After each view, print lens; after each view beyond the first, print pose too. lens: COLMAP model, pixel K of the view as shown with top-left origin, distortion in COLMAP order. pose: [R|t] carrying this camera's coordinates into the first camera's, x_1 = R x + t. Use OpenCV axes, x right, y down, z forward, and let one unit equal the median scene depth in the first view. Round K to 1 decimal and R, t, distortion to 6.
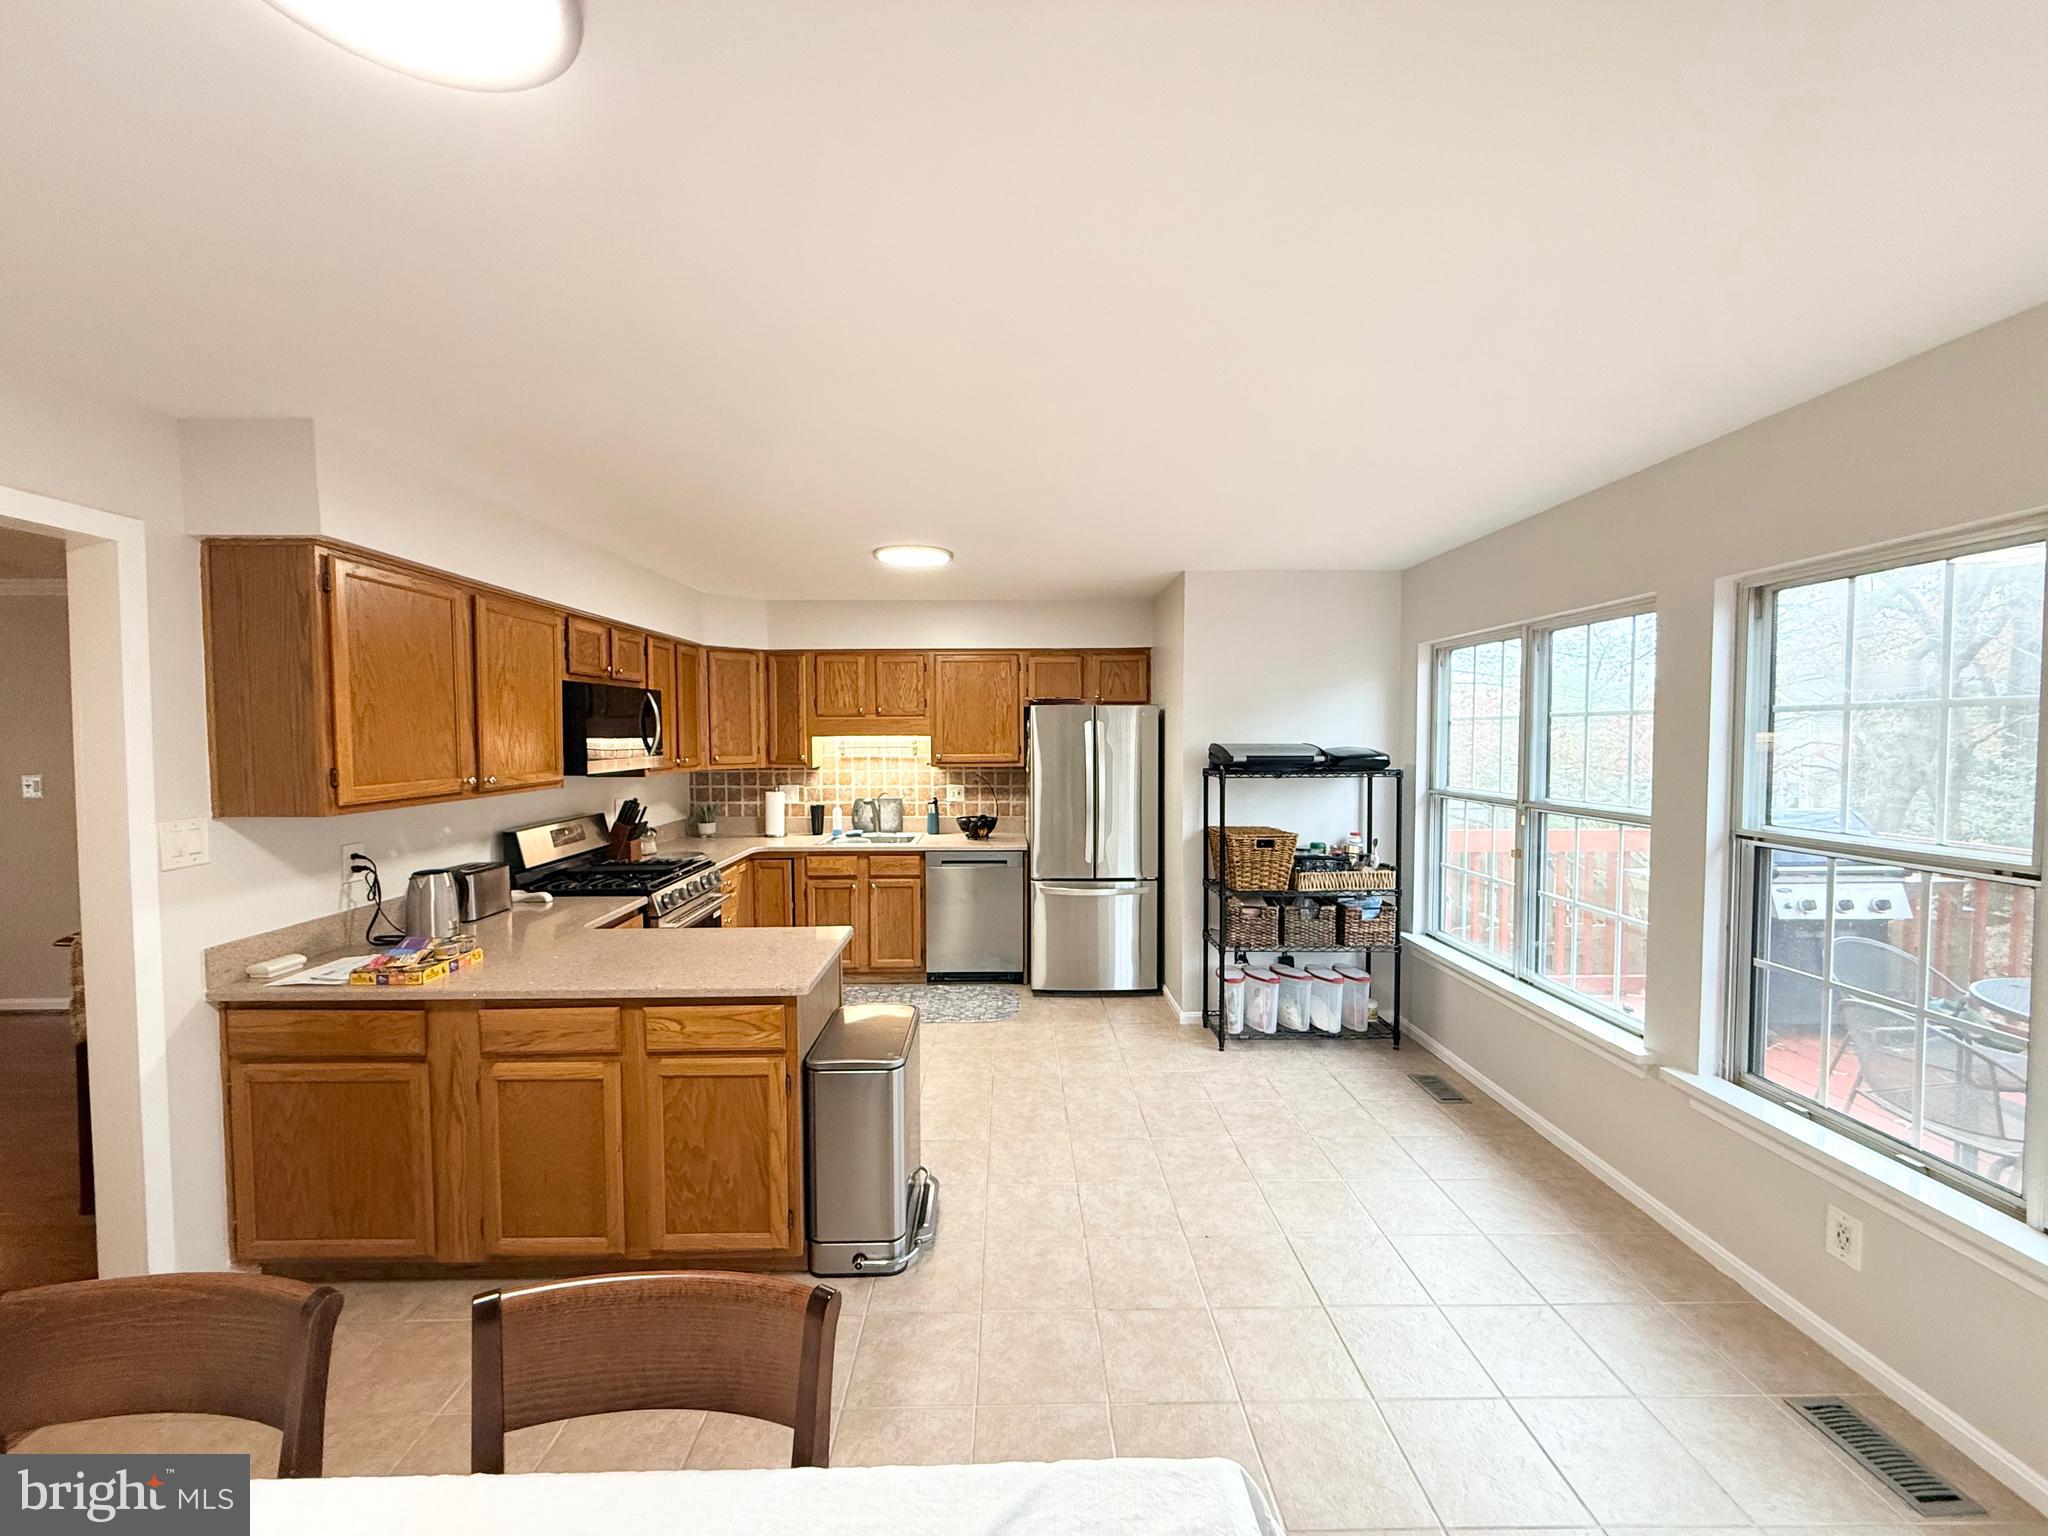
lens RADIAL K [[810.8, 0, 1019.3], [0, 810.8, 767.5], [0, 0, 1]] dist [0.001200, 0.000208]
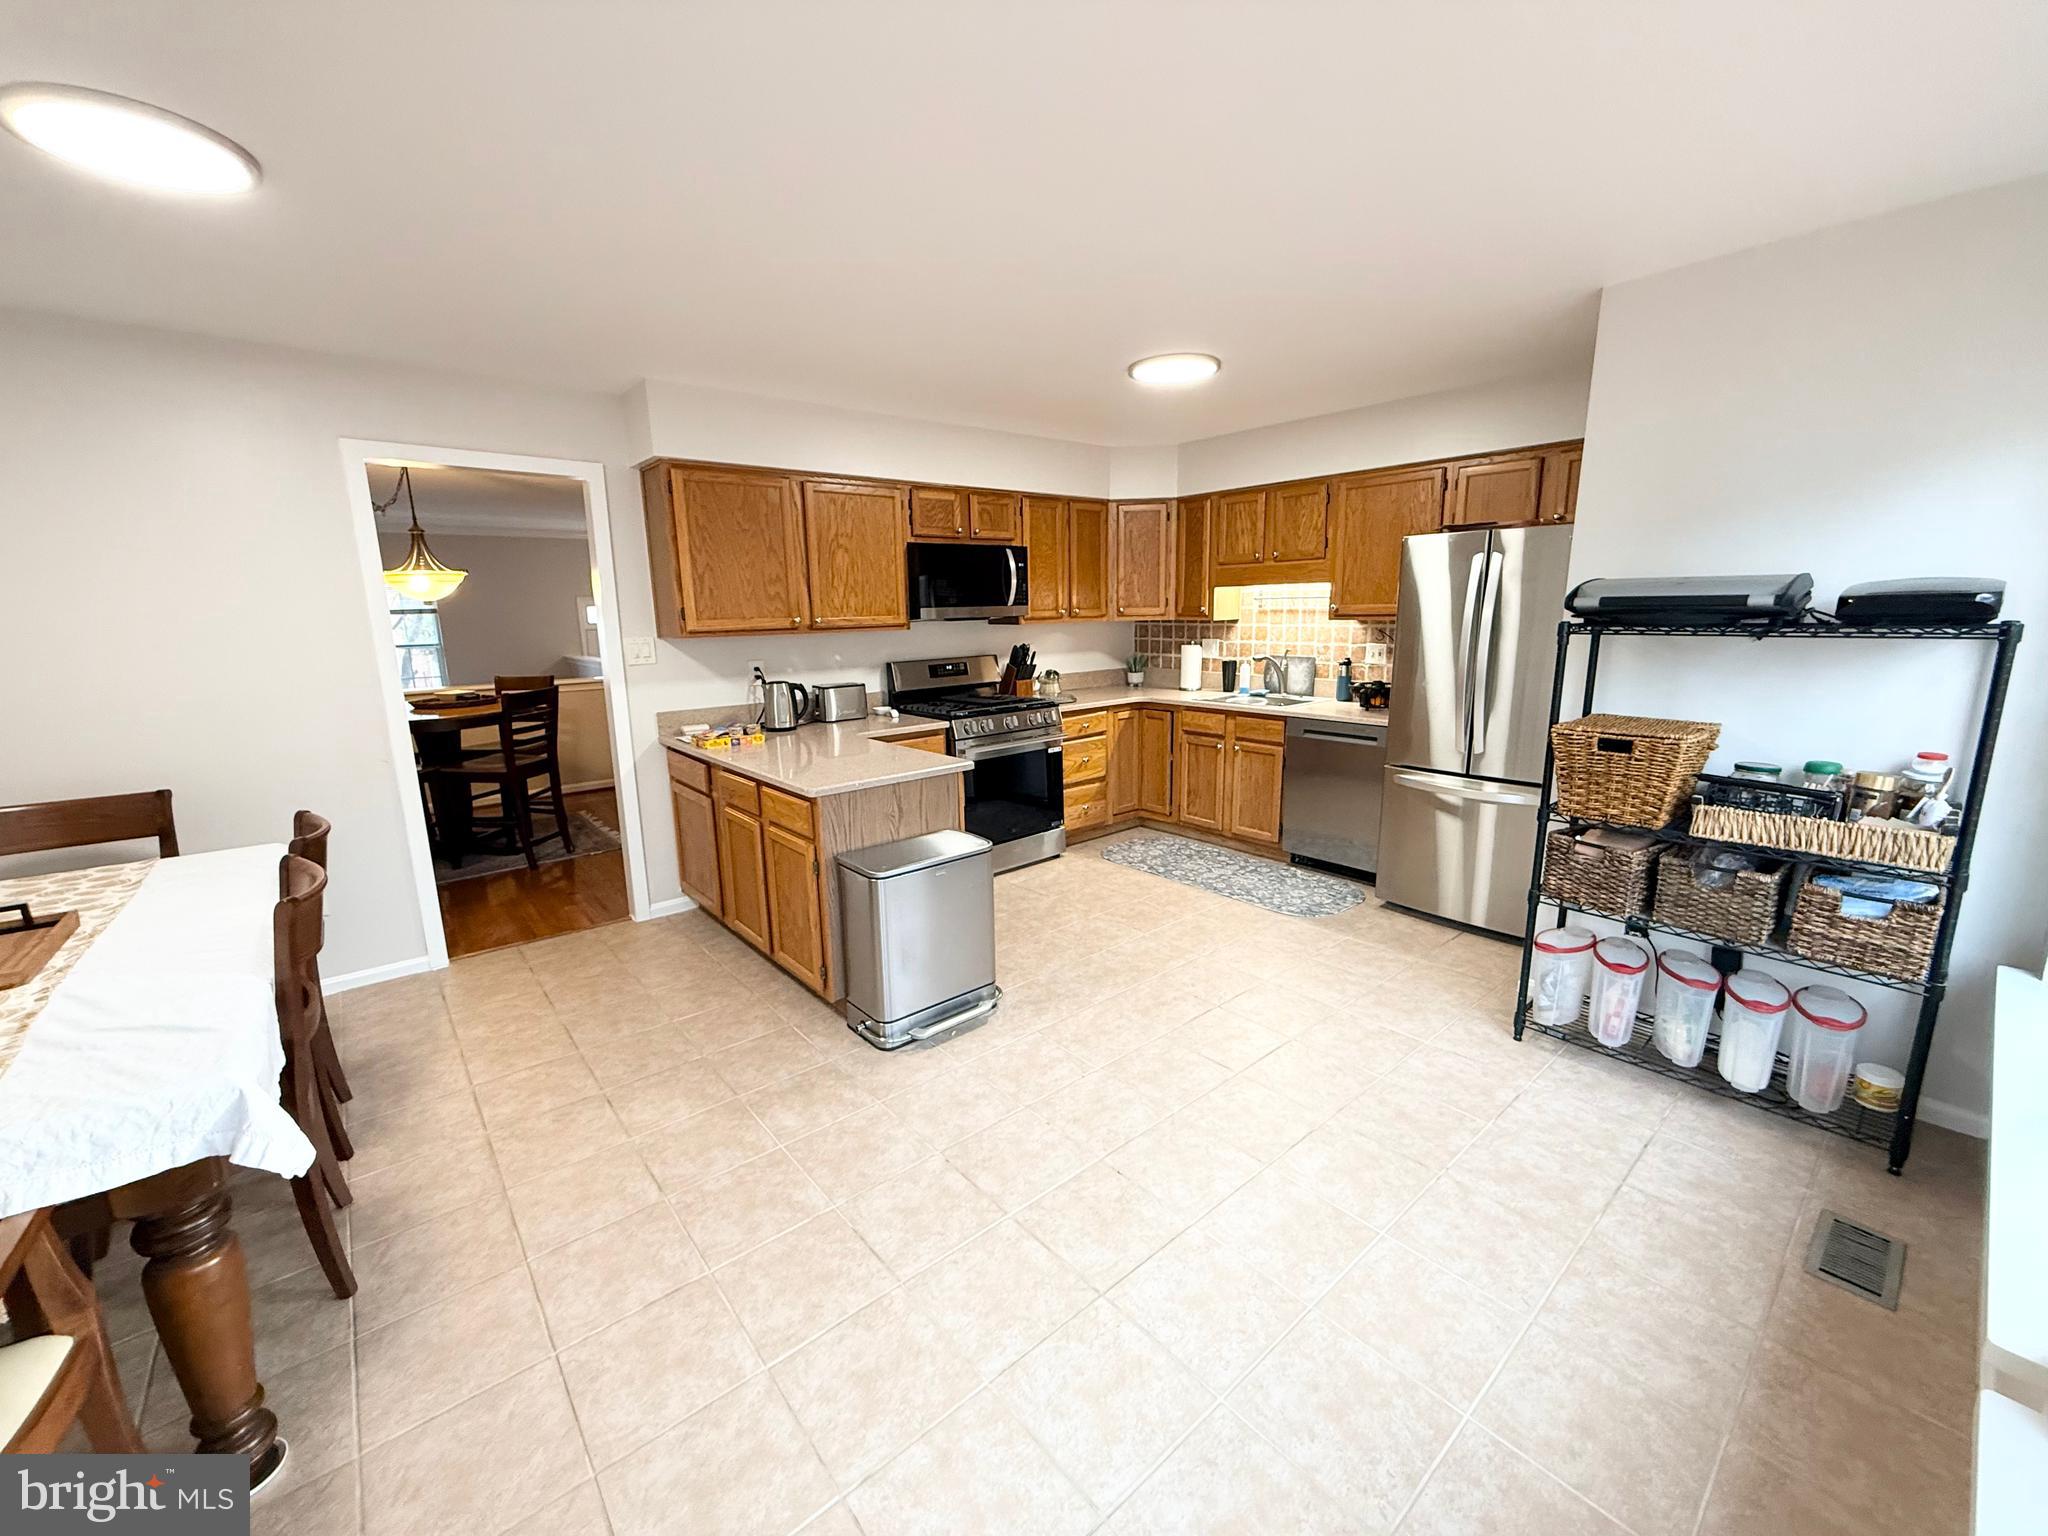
lens RADIAL K [[810.8, 0, 1019.3], [0, 810.8, 767.5], [0, 0, 1]] dist [0.001200, 0.000208]
pose [[0.633764, 0.144182, -0.759970, 0.378228], [-0.016909, 0.984822, 0.172740, 0.010617], [0.773342, -0.096626, 0.626583, 0.219134]]
